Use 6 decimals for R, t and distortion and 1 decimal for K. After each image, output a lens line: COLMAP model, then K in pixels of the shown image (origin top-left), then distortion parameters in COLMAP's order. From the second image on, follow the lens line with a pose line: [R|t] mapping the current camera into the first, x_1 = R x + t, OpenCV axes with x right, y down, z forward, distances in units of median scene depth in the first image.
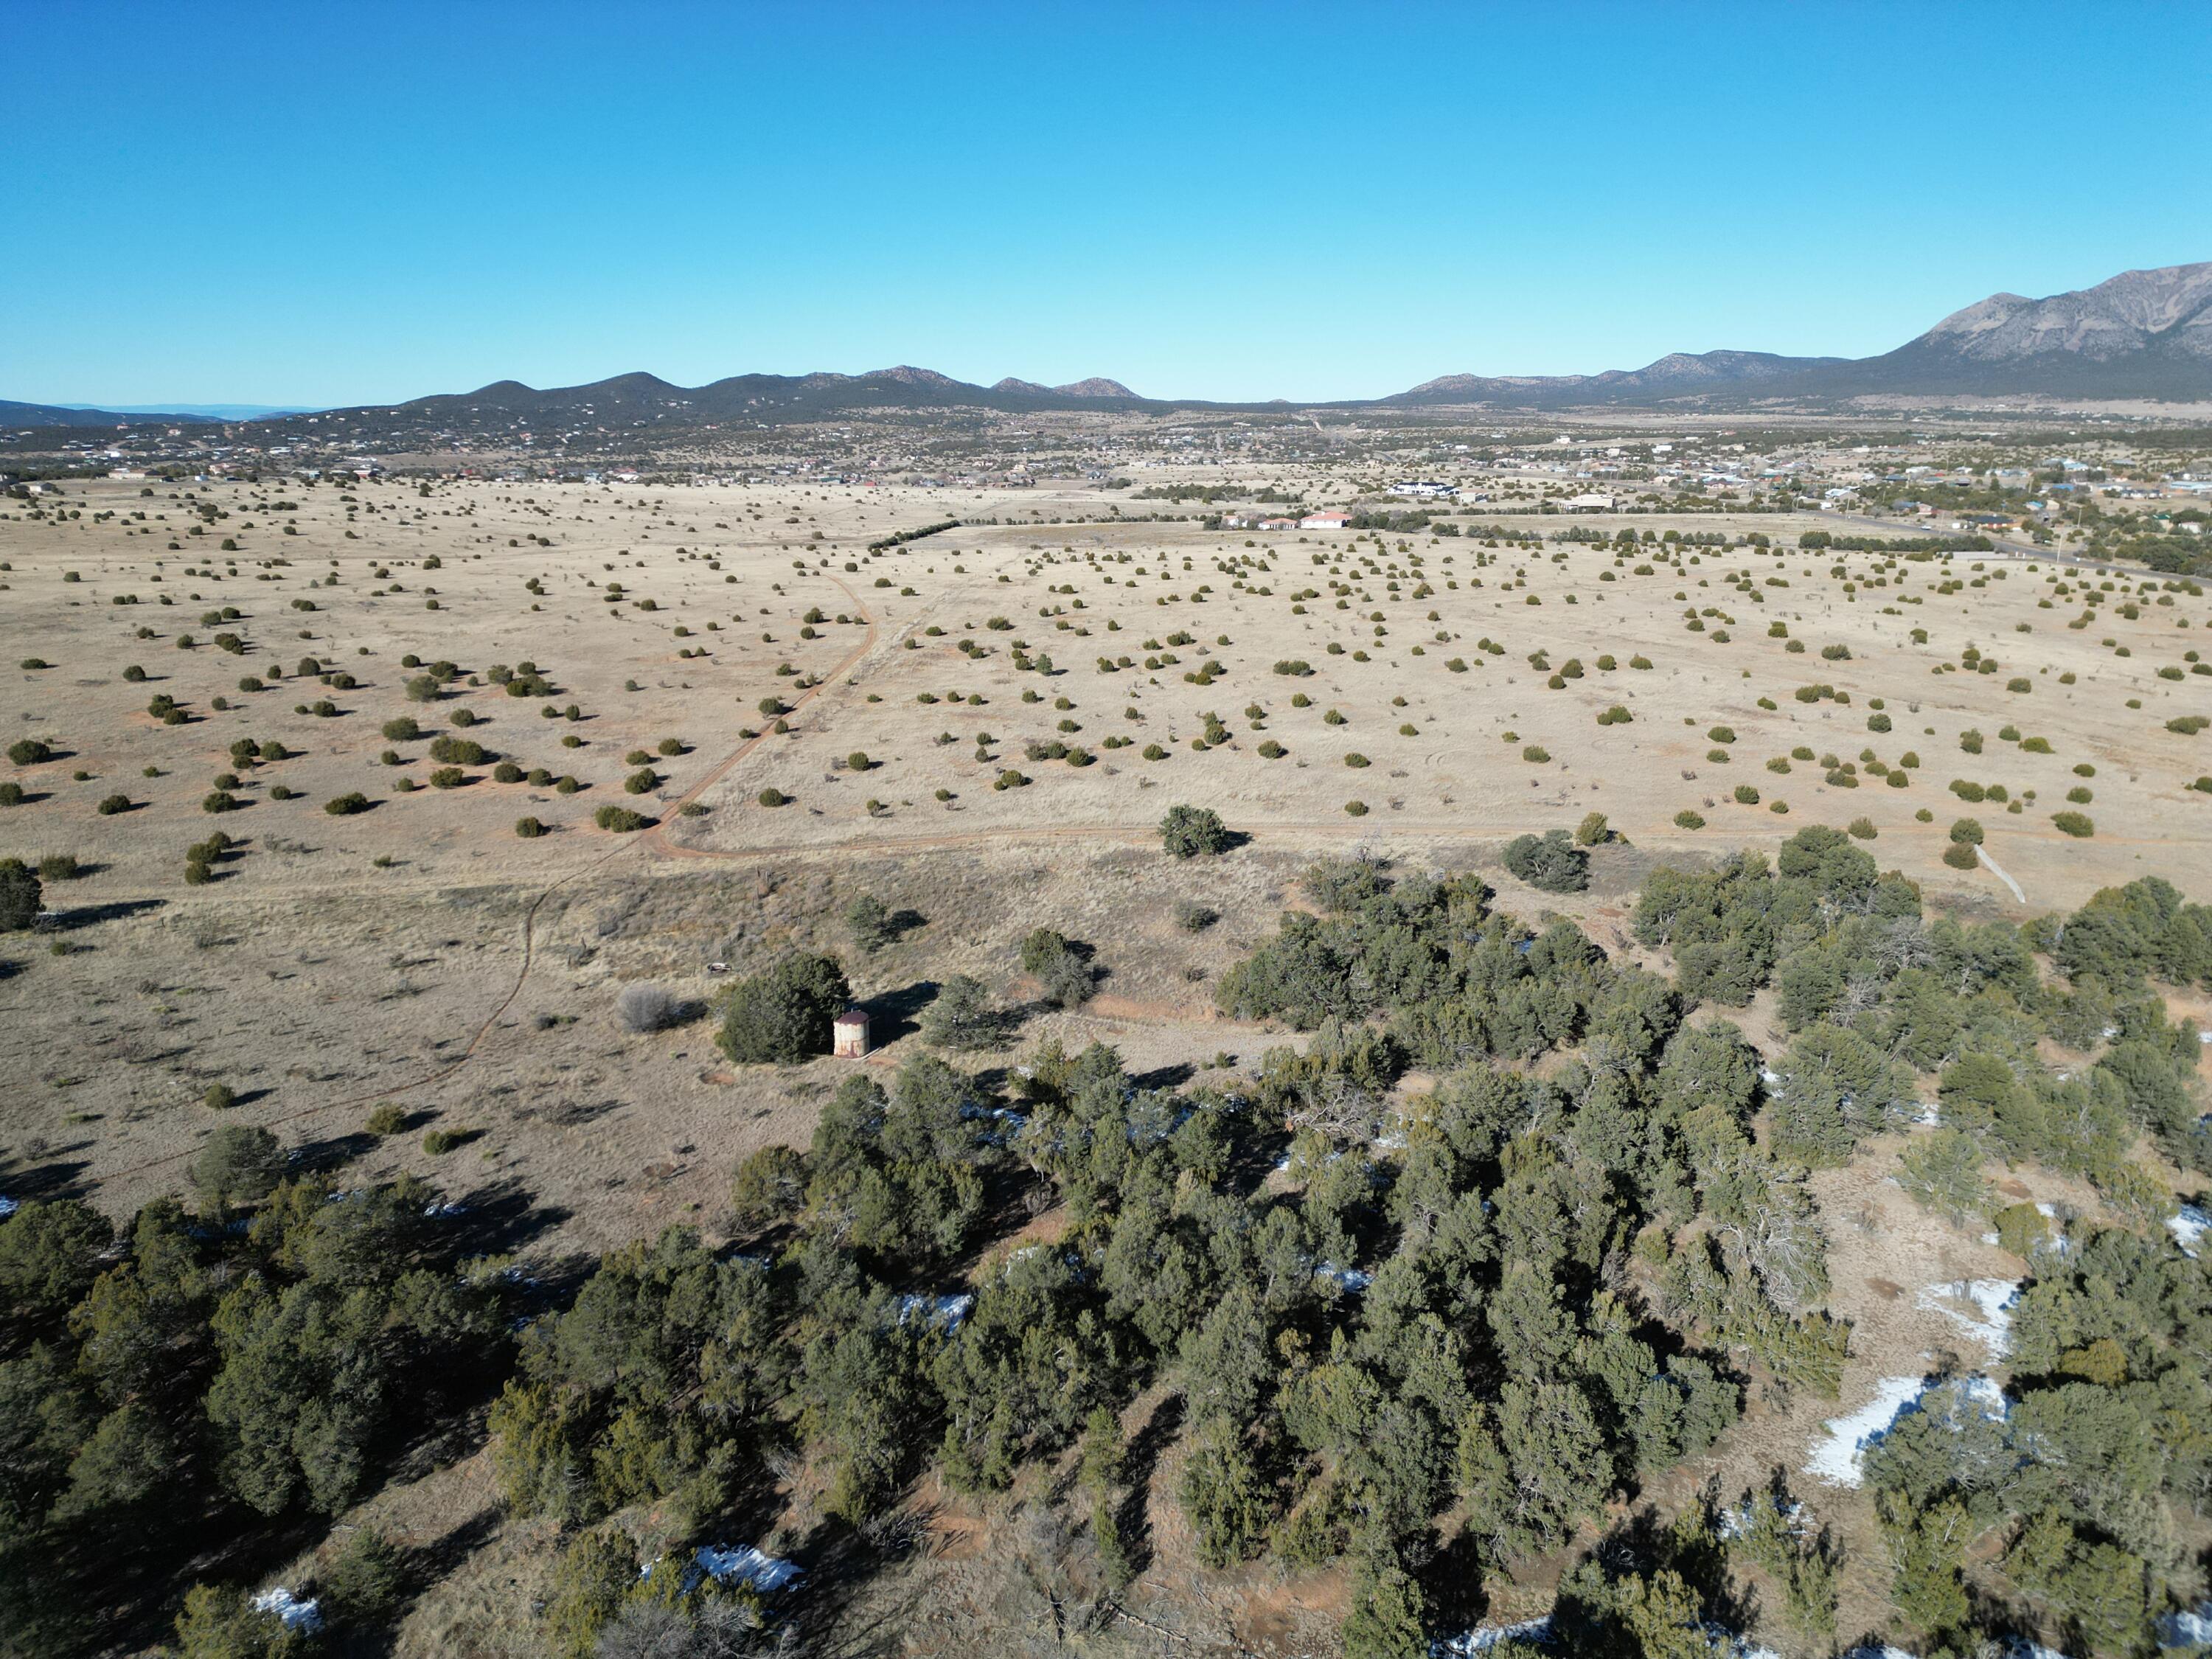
lens RADIAL K [[1535.3, 0, 1106.0], [0, 1535.3, 829.5], [0, 0, 1]] dist [0.110501, -0.108671]
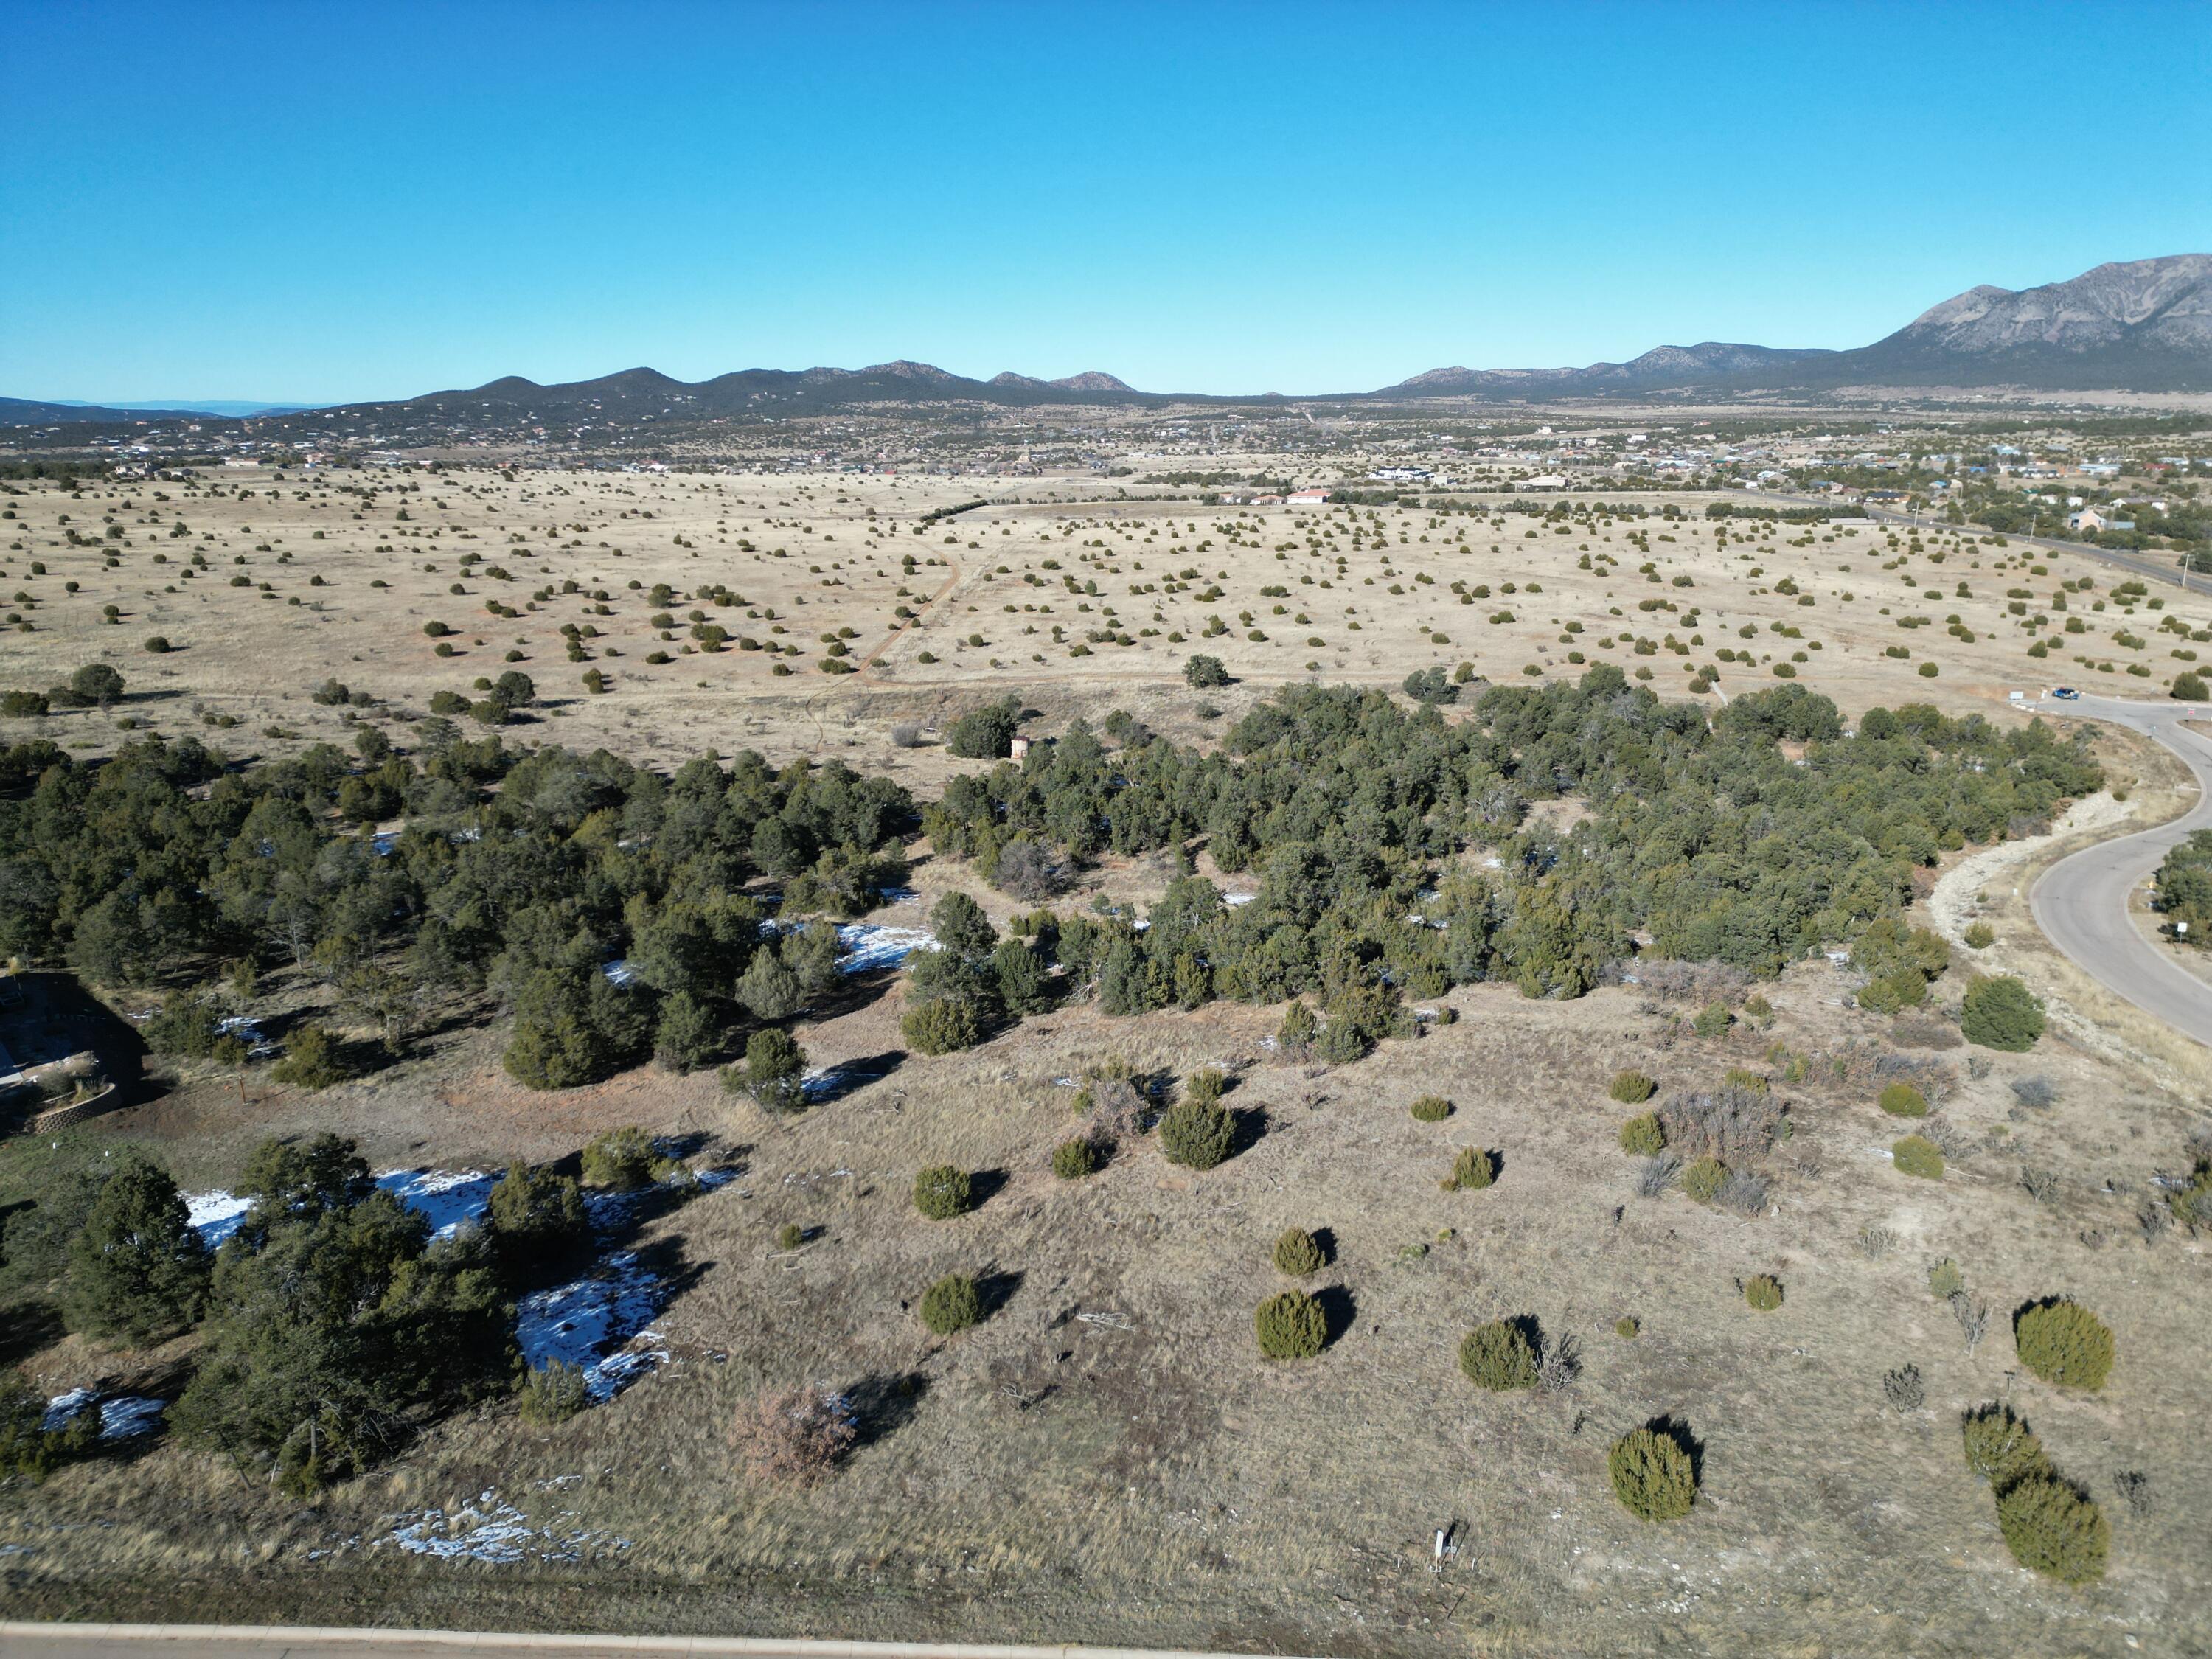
lens RADIAL K [[1535.3, 0, 1106.0], [0, 1535.3, 829.5], [0, 0, 1]] dist [0.110501, -0.108671]
pose [[0.999988, -0.003986, 0.002944, -0.019397], [0.003975, 0.999985, 0.003778, 0.061473], [-0.002959, -0.003766, 0.999989, -0.219884]]
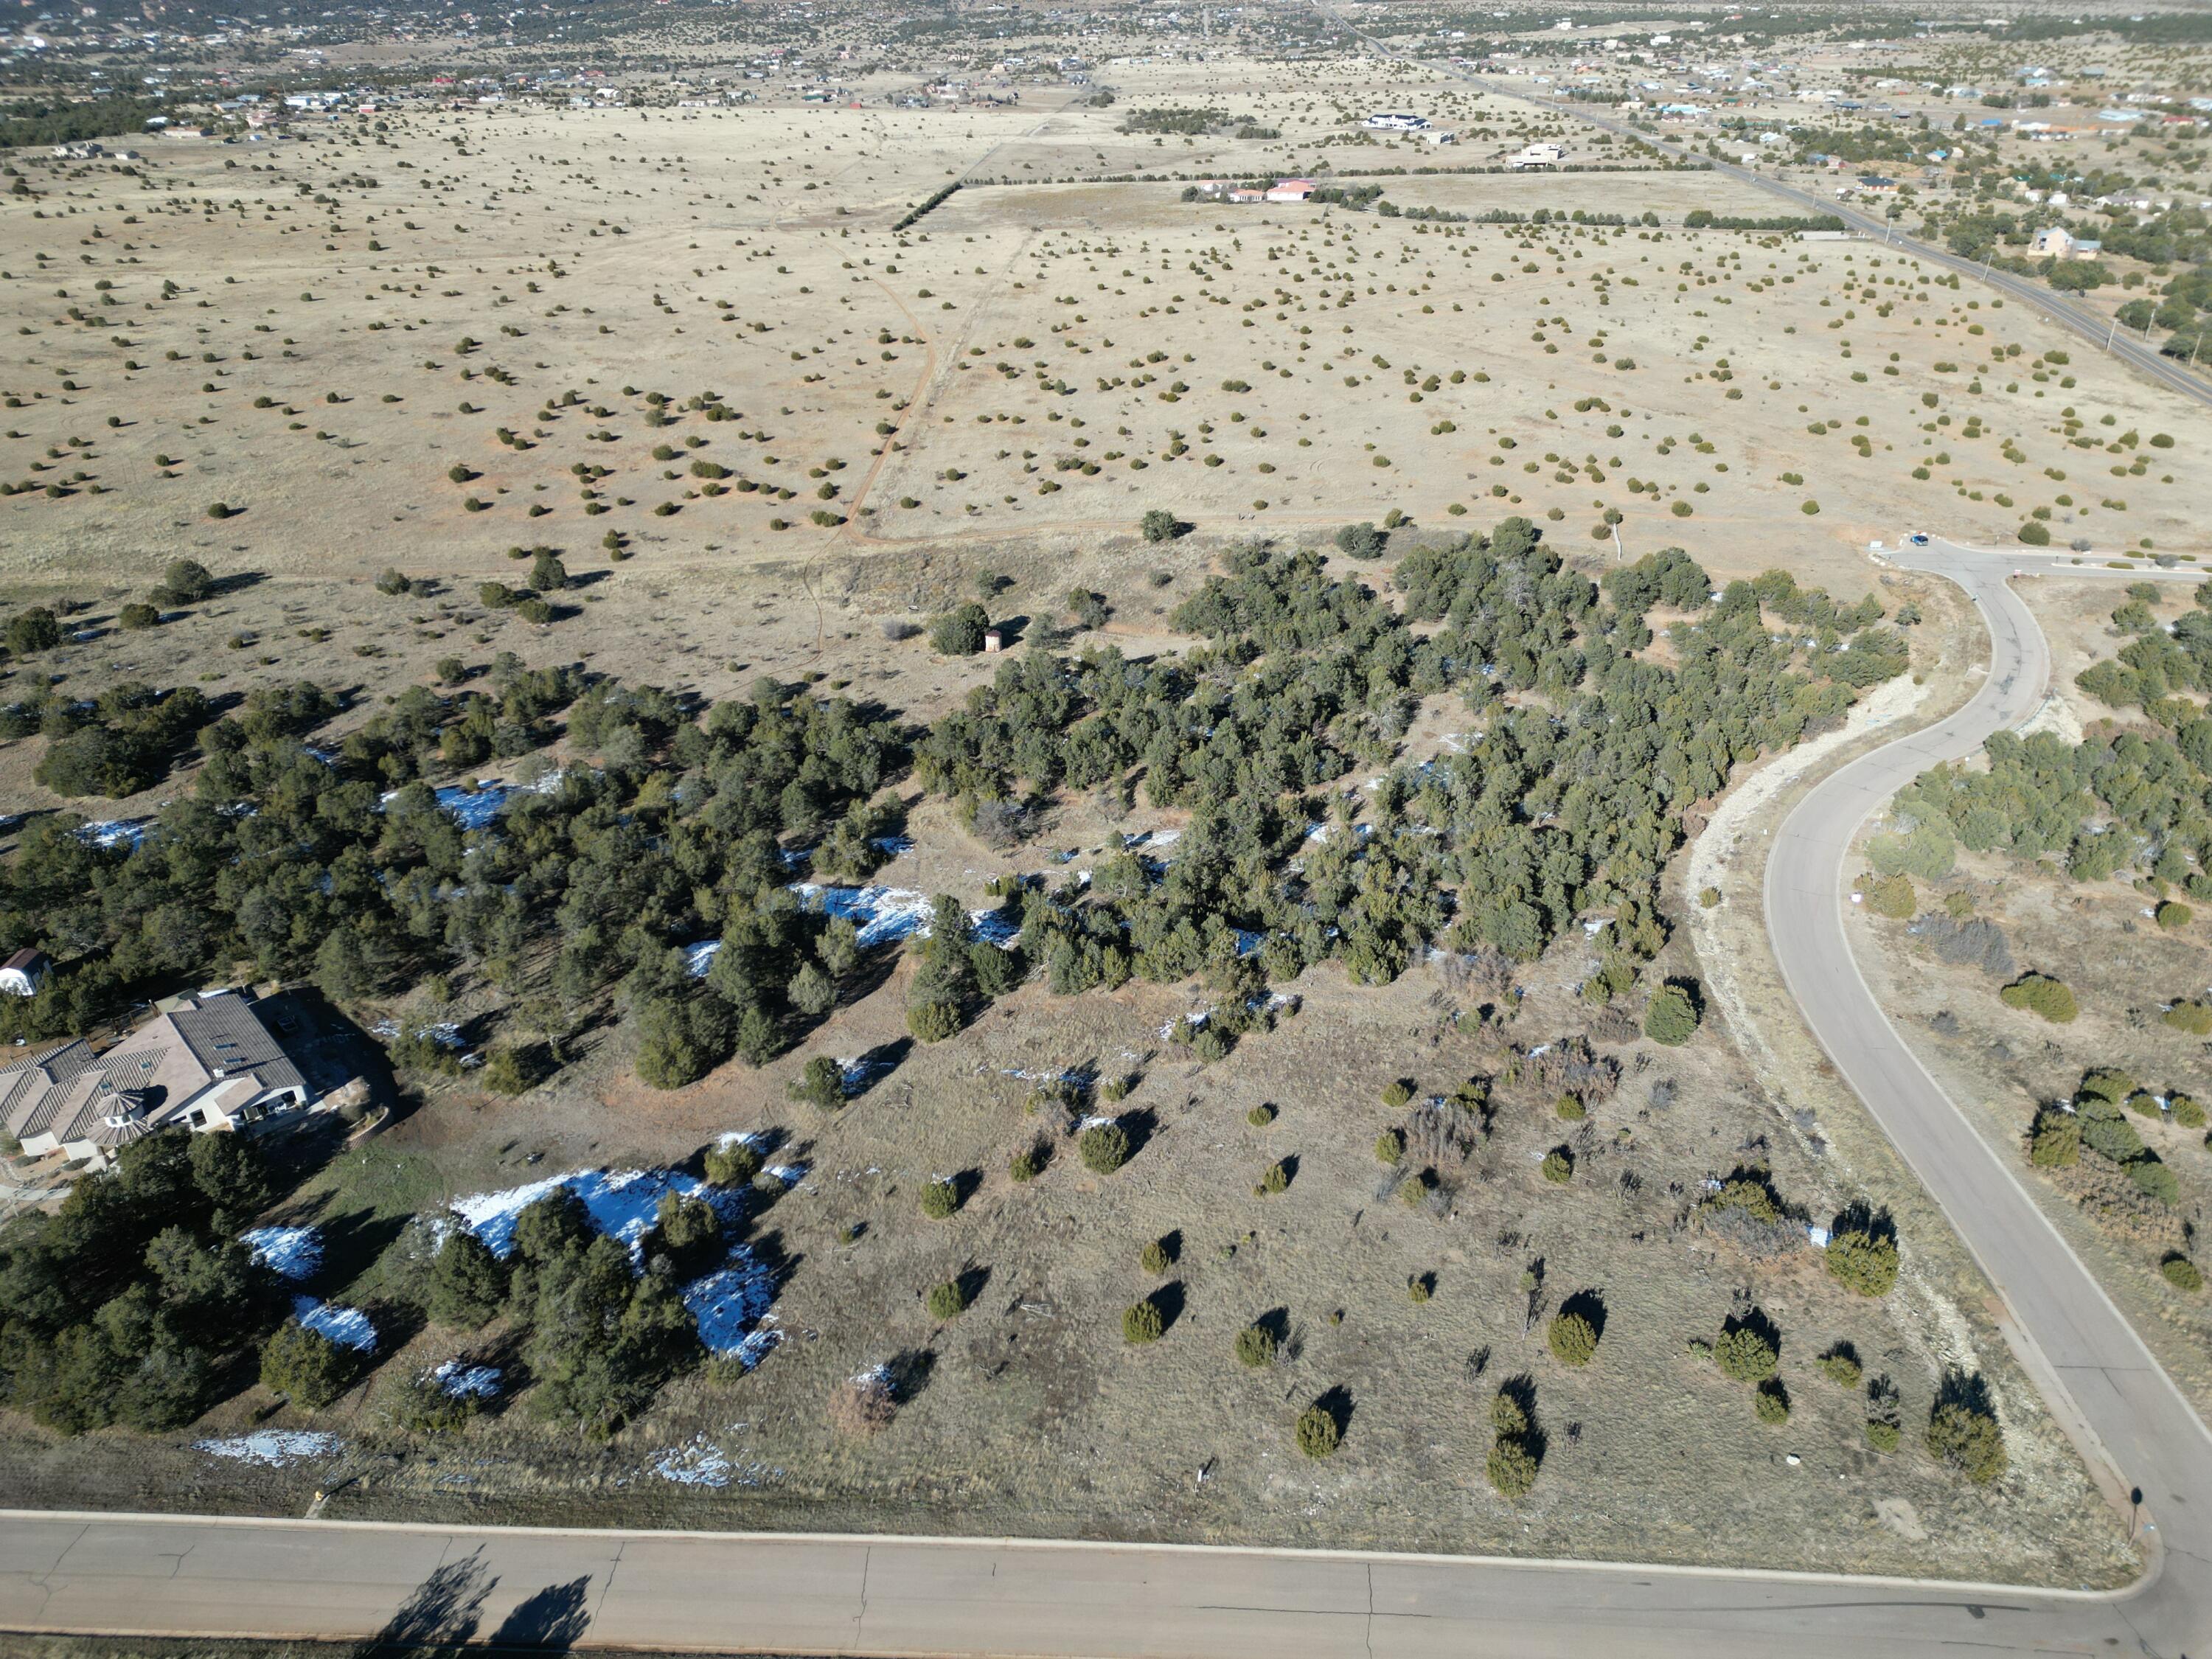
lens RADIAL K [[1535.3, 0, 1106.0], [0, 1535.3, 829.5], [0, 0, 1]] dist [0.110501, -0.108671]
pose [[0.999914, -0.010202, 0.008189, -0.008612], [0.007917, 0.970238, 0.242022, -0.034559], [-0.010414, -0.241937, 0.970236, -0.303853]]
